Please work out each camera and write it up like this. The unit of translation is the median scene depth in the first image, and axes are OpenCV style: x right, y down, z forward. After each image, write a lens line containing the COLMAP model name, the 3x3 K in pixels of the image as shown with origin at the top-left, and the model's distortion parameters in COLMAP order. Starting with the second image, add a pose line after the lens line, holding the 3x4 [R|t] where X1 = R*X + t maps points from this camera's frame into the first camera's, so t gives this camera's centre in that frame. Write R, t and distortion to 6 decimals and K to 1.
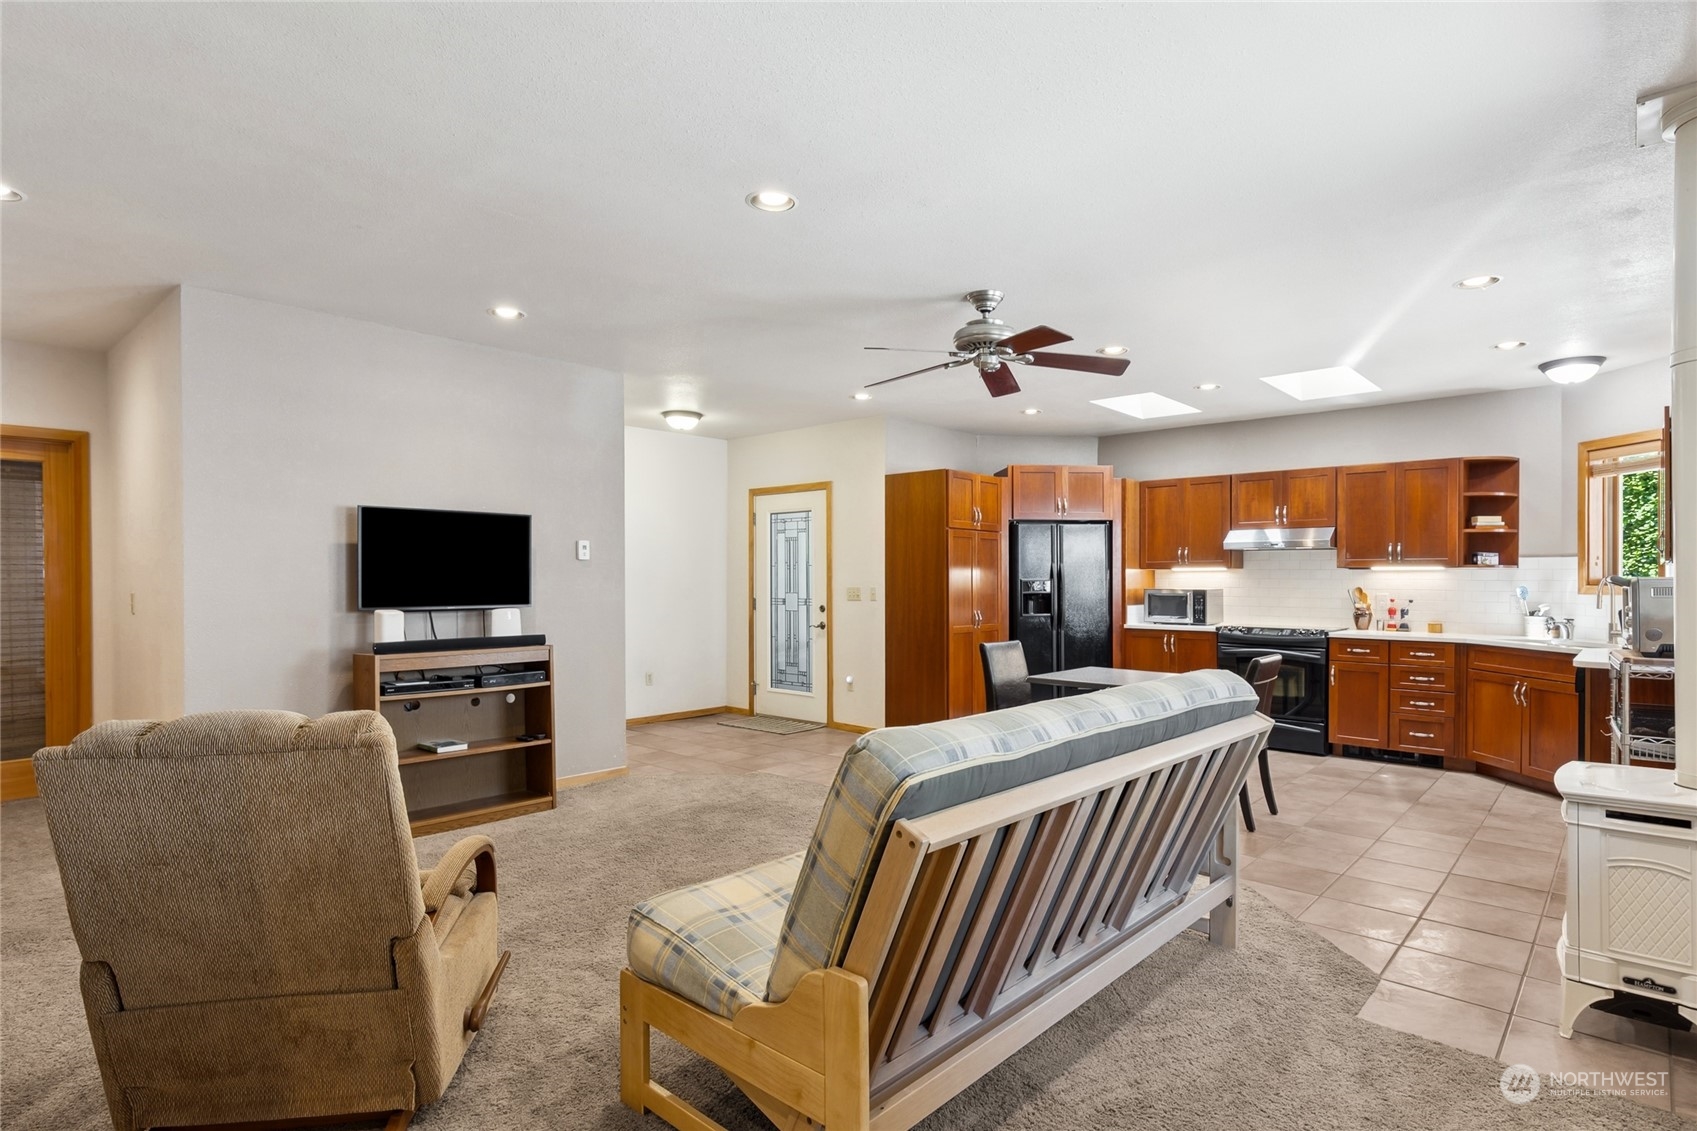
lens RADIAL K [[891.0, 0, 856.2], [0, 891.0, 572.6], [0, 0, 1]] dist [-0.006464, -0.000915]
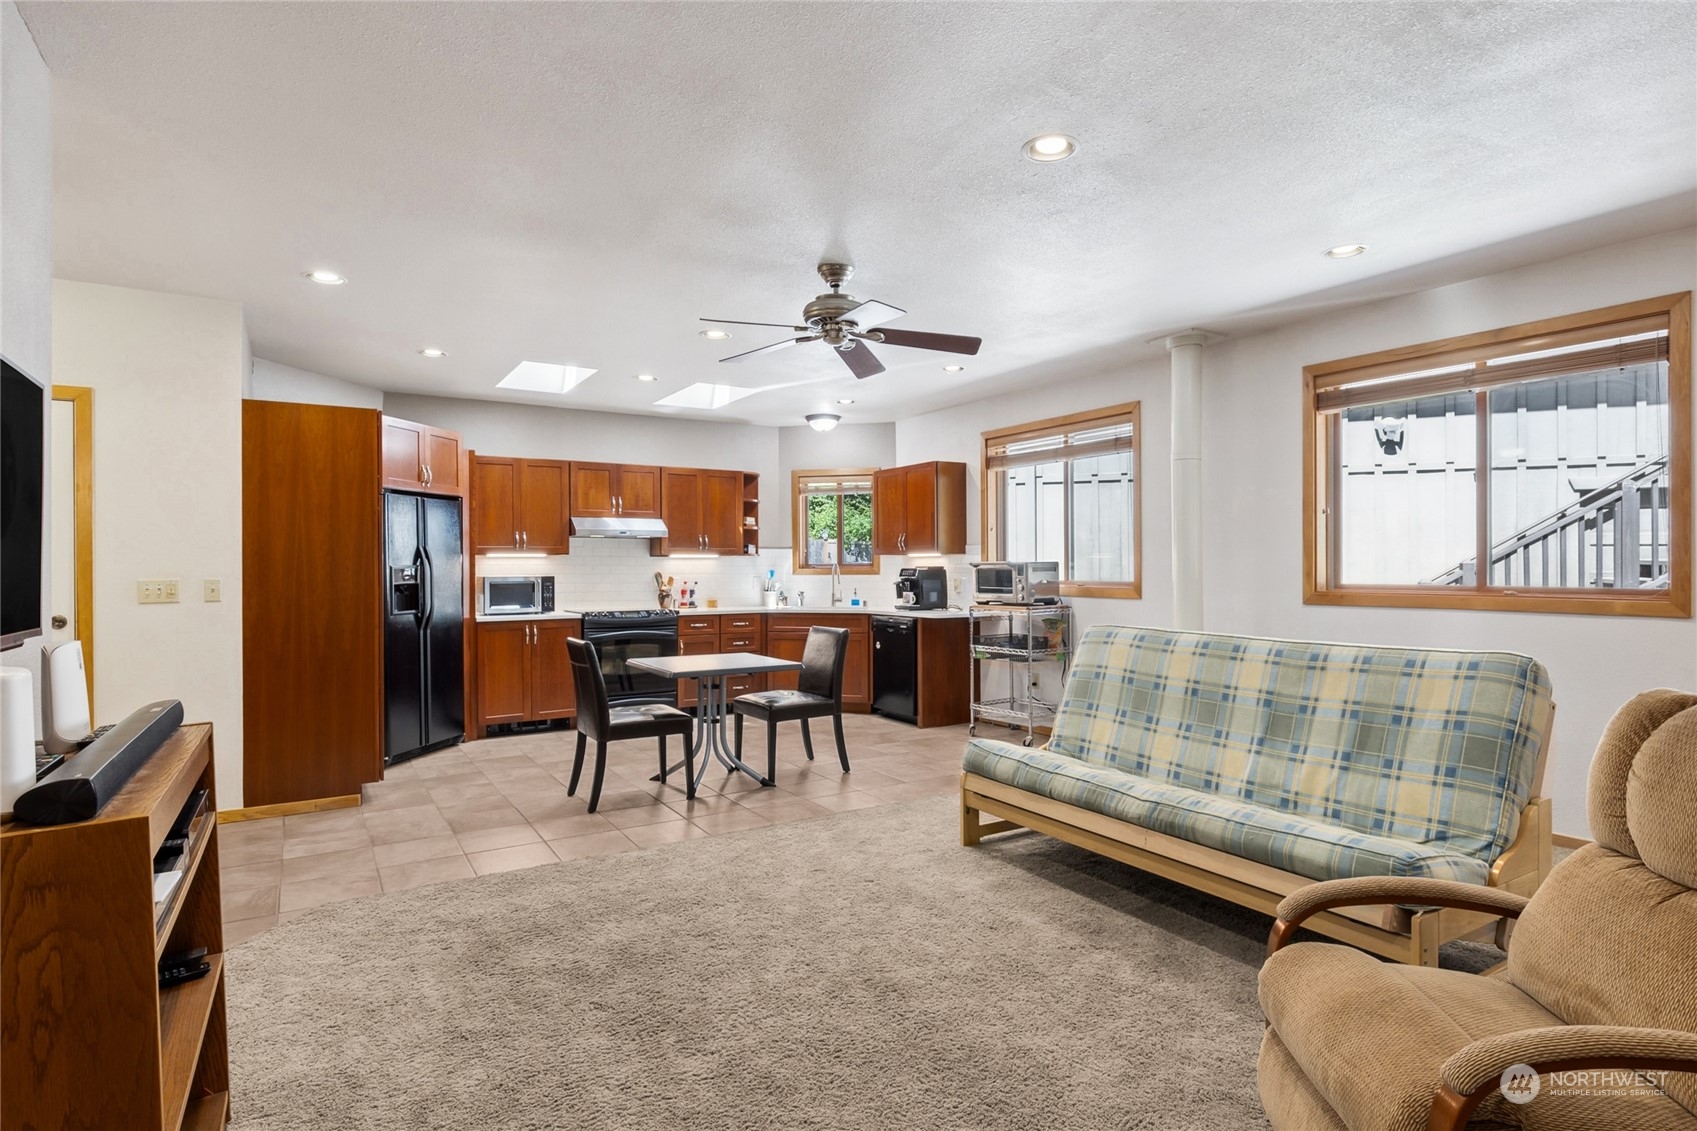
lens RADIAL K [[891.0, 0, 855.6], [0, 891.0, 571.7], [0, 0, 1]] dist [-0.006464, -0.000915]
pose [[0.281140, -0.009854, 0.959616, -0.475191], [-0.003345, 0.999931, 0.011248, 0.002185], [-0.959661, -0.006372, 0.281088, 0.435932]]
